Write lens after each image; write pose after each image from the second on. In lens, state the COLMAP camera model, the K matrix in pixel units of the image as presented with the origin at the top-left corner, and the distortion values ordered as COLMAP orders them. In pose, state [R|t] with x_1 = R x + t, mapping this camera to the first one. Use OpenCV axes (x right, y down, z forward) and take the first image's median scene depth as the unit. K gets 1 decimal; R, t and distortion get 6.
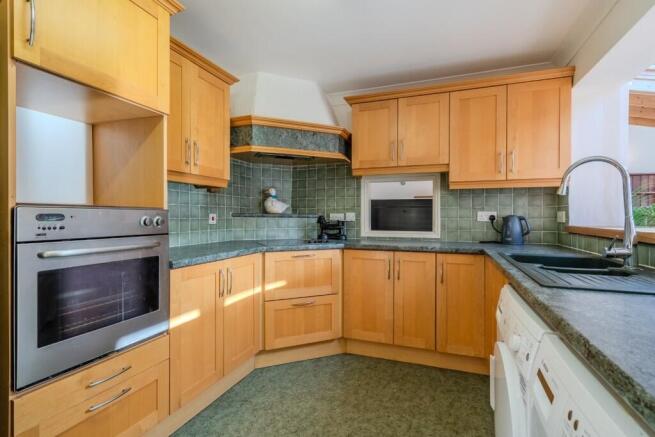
lens RADIAL K [[311.1, 0, 324.4], [0, 311.1, 220.7], [0, 0, 1]] dist [0.003532, 0.001055]
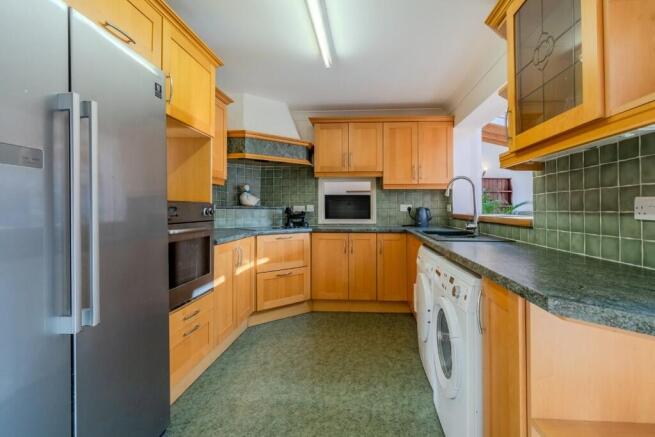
lens RADIAL K [[300.4, 0, 348.9], [0, 300.4, 205.9], [0, 0, 1]] dist [0.004082, 0.000475]
pose [[0.950455, 0.001182, 0.310859, -0.202645], [0.005223, 0.999791, -0.019771, 0.003380], [-0.310818, 0.020415, 0.950250, -0.301068]]
